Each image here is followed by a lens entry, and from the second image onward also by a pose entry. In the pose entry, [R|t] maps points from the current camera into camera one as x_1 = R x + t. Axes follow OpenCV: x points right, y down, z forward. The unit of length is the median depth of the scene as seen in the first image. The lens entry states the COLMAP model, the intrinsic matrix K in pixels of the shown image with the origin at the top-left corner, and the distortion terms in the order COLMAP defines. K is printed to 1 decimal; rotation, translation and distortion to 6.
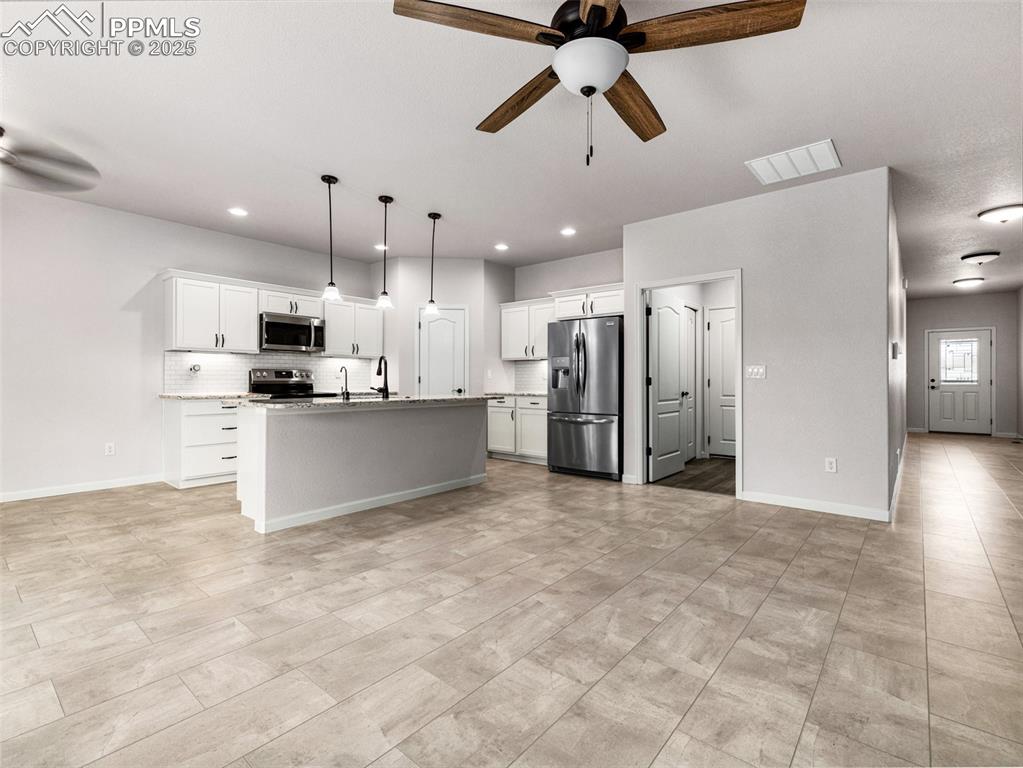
lens RADIAL K [[485.0, 0, 510.9], [0, 485.0, 381.7], [0, 0, 1]] dist [-0.001430, 0.001220]
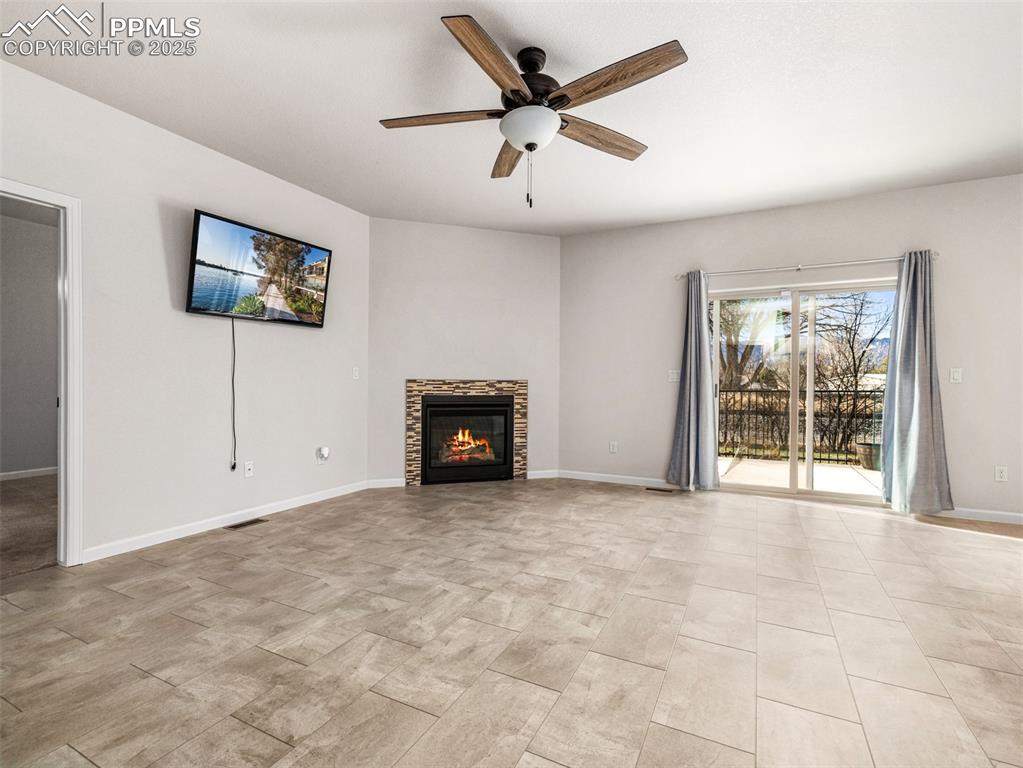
lens RADIAL K [[485.0, 0, 507.2], [0, 485.0, 387.8], [0, 0, 1]] dist [-0.001430, 0.001220]
pose [[-0.975268, -0.009843, -0.220808, 0.271729], [-0.013364, 0.999806, 0.014459, -0.003099], [0.220623, 0.017052, -0.975210, 1.225655]]
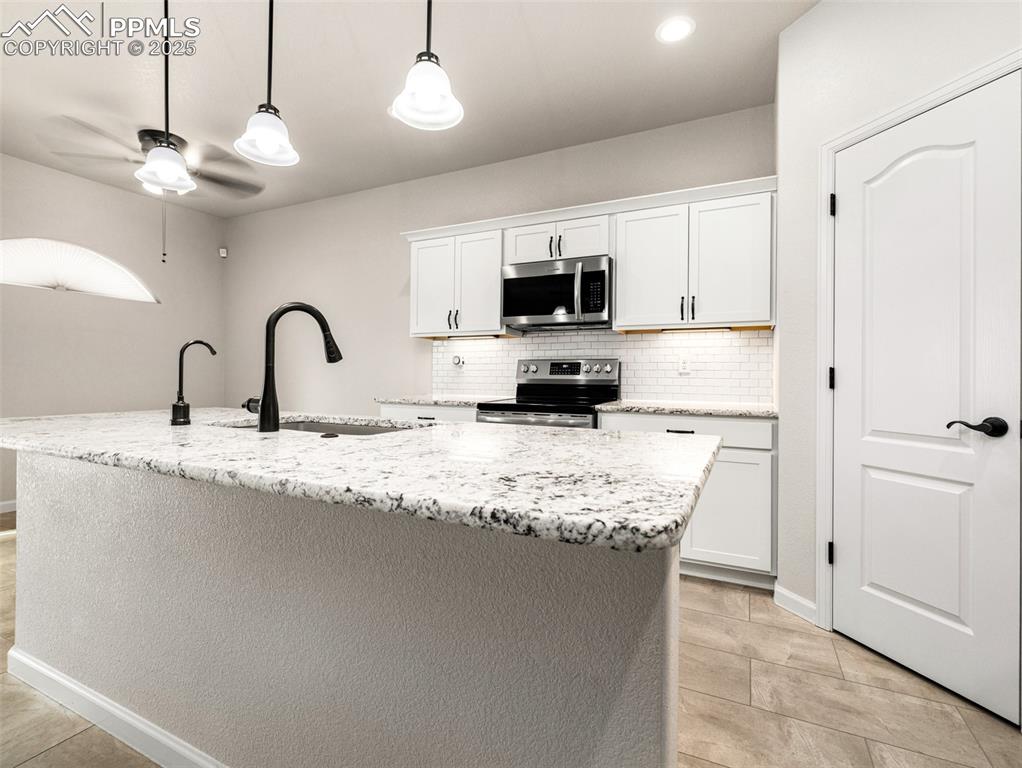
lens RADIAL K [[484.5, 0, 511.5], [0, 484.5, 379.9], [0, 0, 1]] dist [-0.001430, 0.001220]
pose [[0.234716, 0.006466, -0.972042, 0.121325], [-0.009898, 0.999942, 0.004262, -0.004839], [0.972014, 0.008621, 0.234766, 1.319916]]
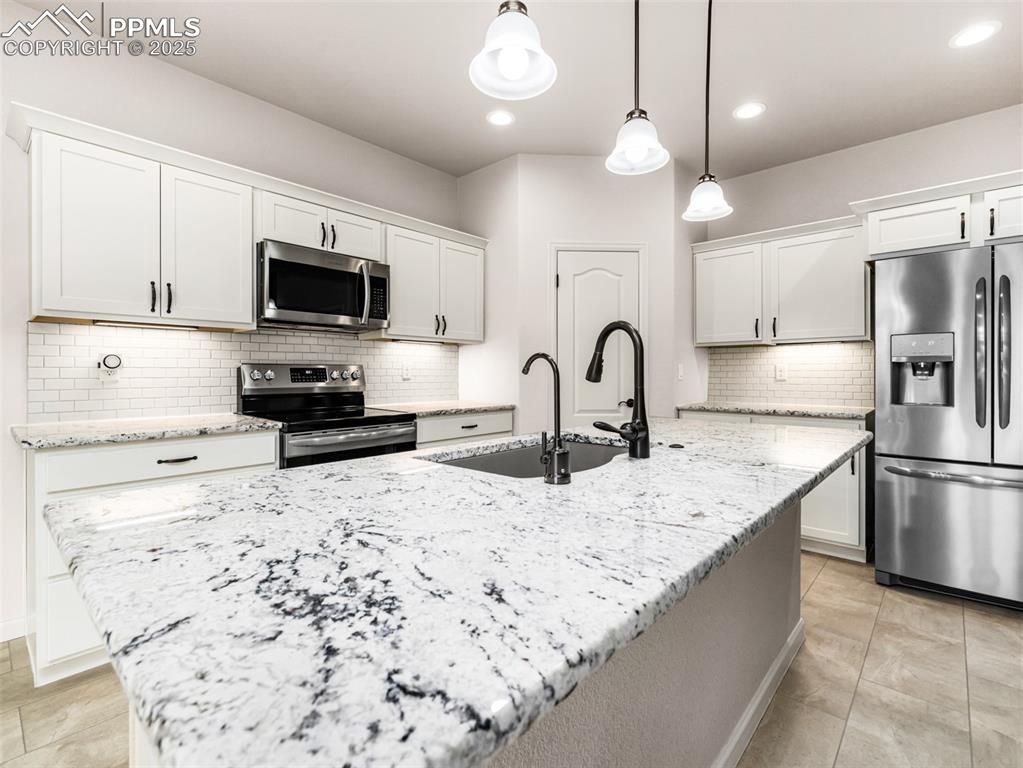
lens RADIAL K [[485.0, 0, 508.2], [0, 485.0, 376.2], [0, 0, 1]] dist [-0.001430, 0.001220]
pose [[0.999348, -0.003595, -0.035917, -0.405899], [0.003624, 0.999993, 0.000747, -0.021258], [0.035914, -0.000876, 0.999354, 0.842918]]
